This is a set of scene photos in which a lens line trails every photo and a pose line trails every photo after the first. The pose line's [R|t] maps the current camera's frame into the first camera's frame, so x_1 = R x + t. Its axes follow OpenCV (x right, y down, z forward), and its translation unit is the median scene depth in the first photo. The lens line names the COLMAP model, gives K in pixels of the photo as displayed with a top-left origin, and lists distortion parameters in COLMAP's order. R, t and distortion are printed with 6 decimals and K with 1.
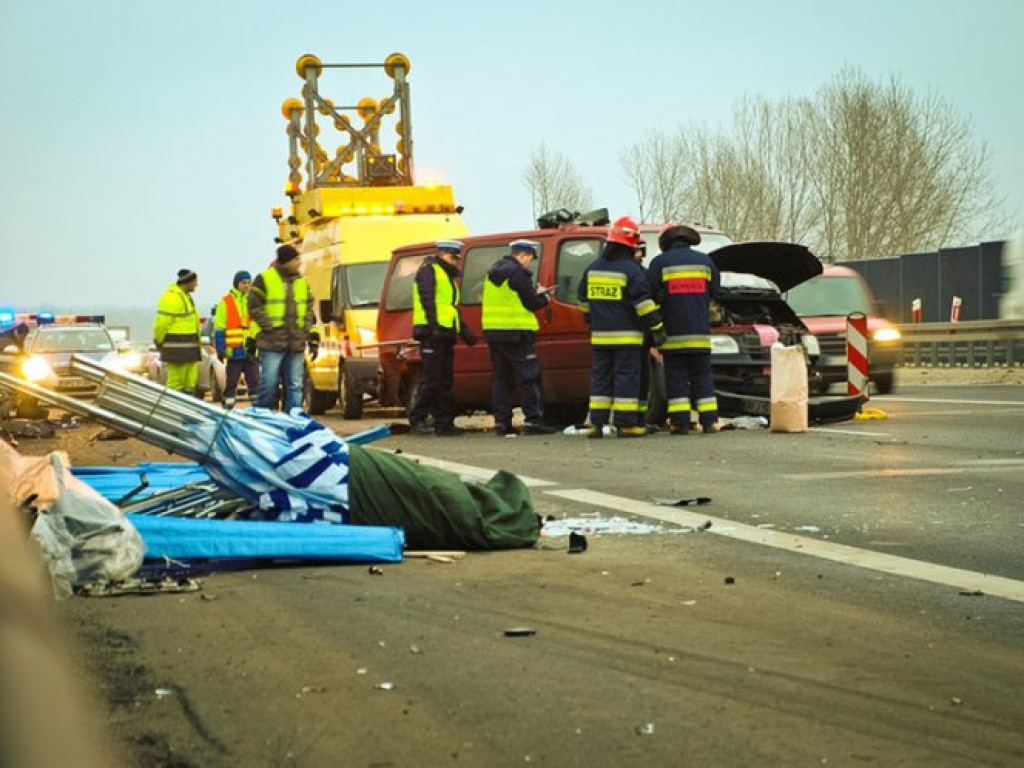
lens RADIAL K [[3356.3, 0, 505.9], [0, 3356.3, 416.7], [0, 0, 1]] dist [0.940389, 0.000000]
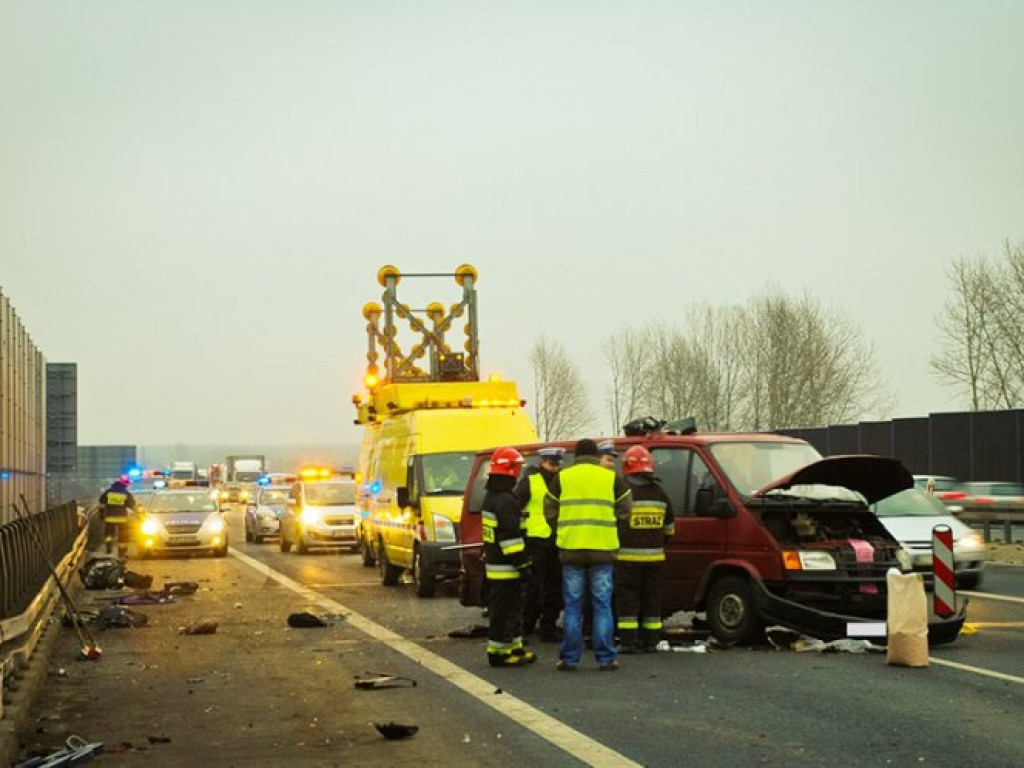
lens RADIAL K [[2375.4, 0, 508.4], [0, 2375.4, 413.0], [0, 0, 1]] dist [0.472851, 0.000000]
pose [[0.999918, 0.012728, 0.001166, -0.017983], [-0.012661, 0.998863, -0.045962, -0.020590], [-0.001749, 0.045944, 0.998943, 0.201922]]
